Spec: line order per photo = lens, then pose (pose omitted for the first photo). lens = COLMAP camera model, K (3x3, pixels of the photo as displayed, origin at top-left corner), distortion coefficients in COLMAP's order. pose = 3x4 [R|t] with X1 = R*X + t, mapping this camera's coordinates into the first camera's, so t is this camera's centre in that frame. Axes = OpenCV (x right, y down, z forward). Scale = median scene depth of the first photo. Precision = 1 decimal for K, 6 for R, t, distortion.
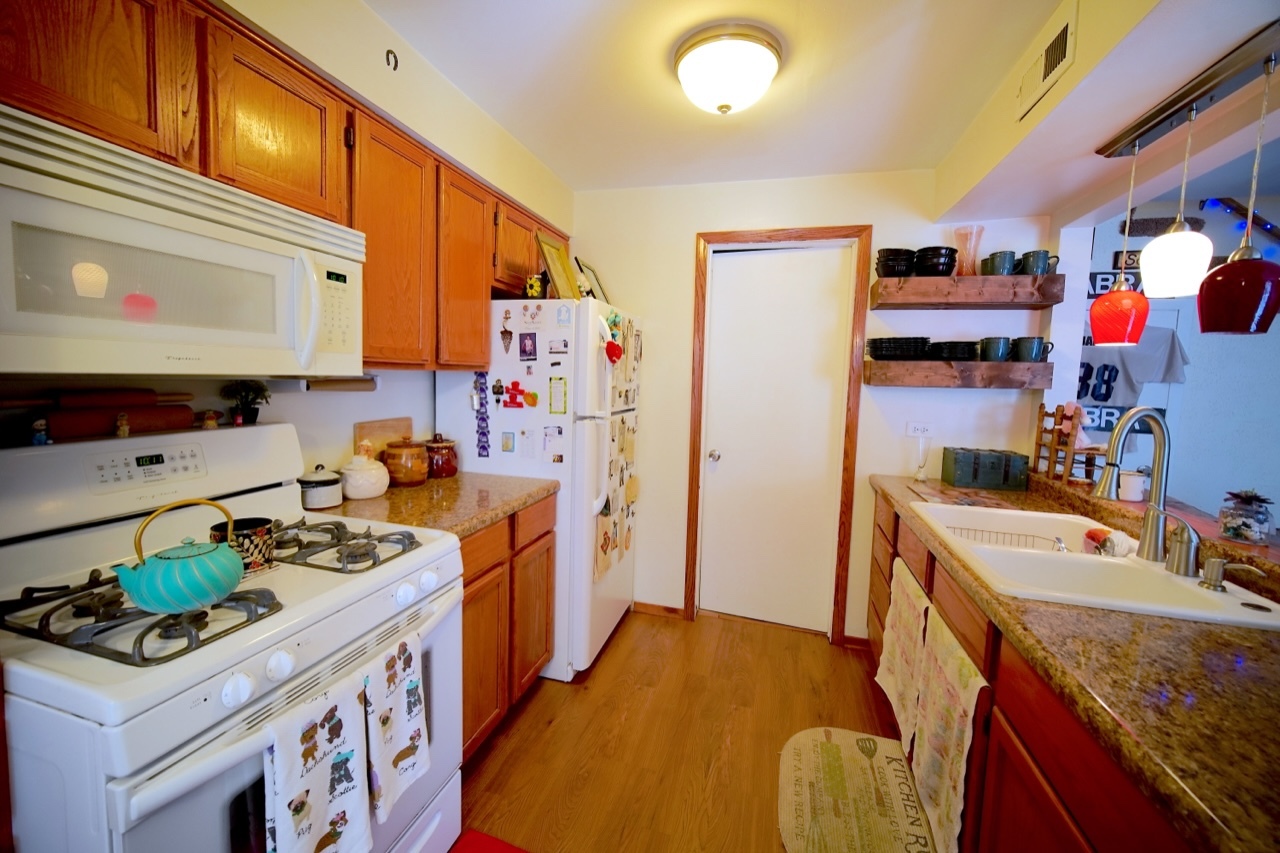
lens RADIAL K [[506.1, 0, 636.0], [0, 506.1, 416.1], [0, 0, 1]] dist [0.000792, -0.001648]
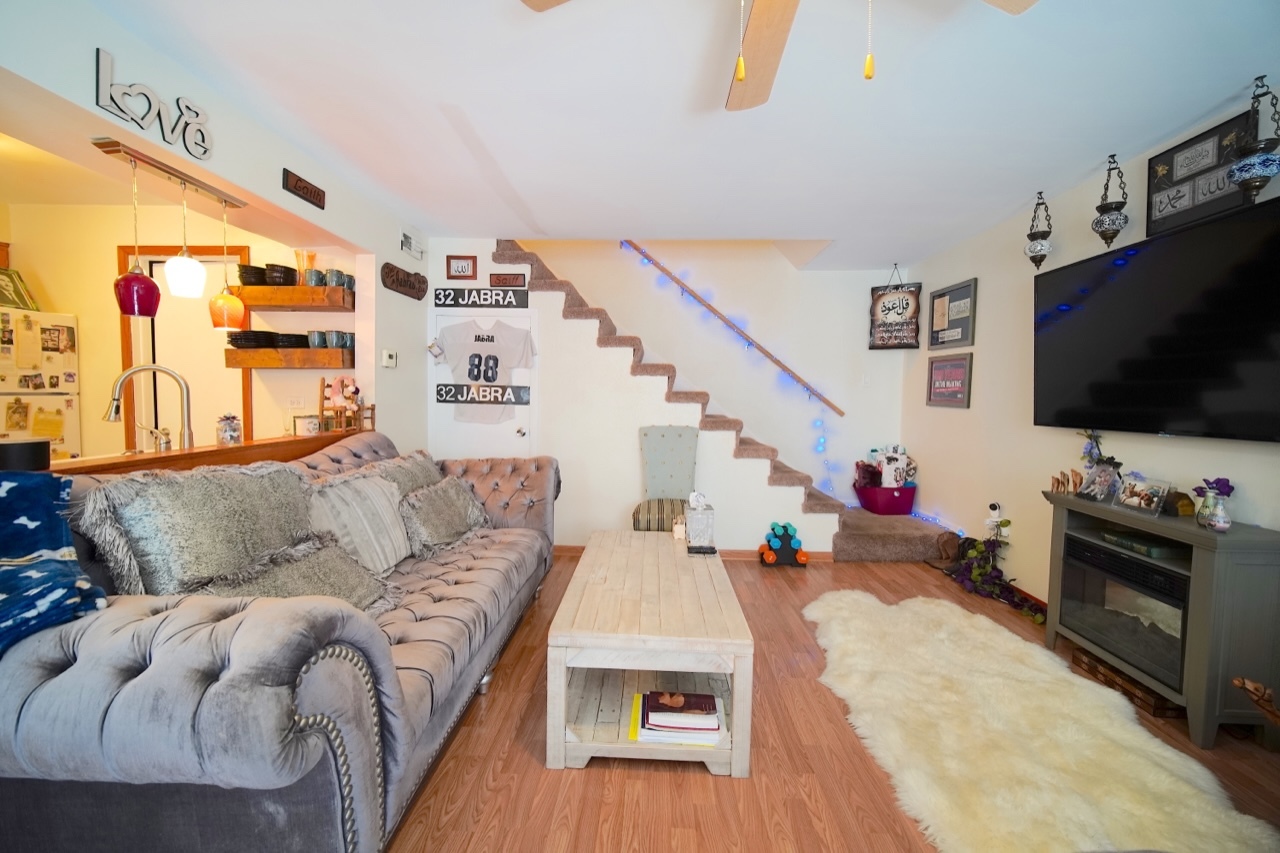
lens RADIAL K [[506.1, 0, 636.0], [0, 506.1, 416.1], [0, 0, 1]] dist [0.000792, -0.001648]
pose [[0.970246, -0.028136, 0.240481, 1.160504], [0.035211, 0.999063, -0.025171, 0.132457], [-0.239548, 0.032889, 0.970327, -0.504335]]
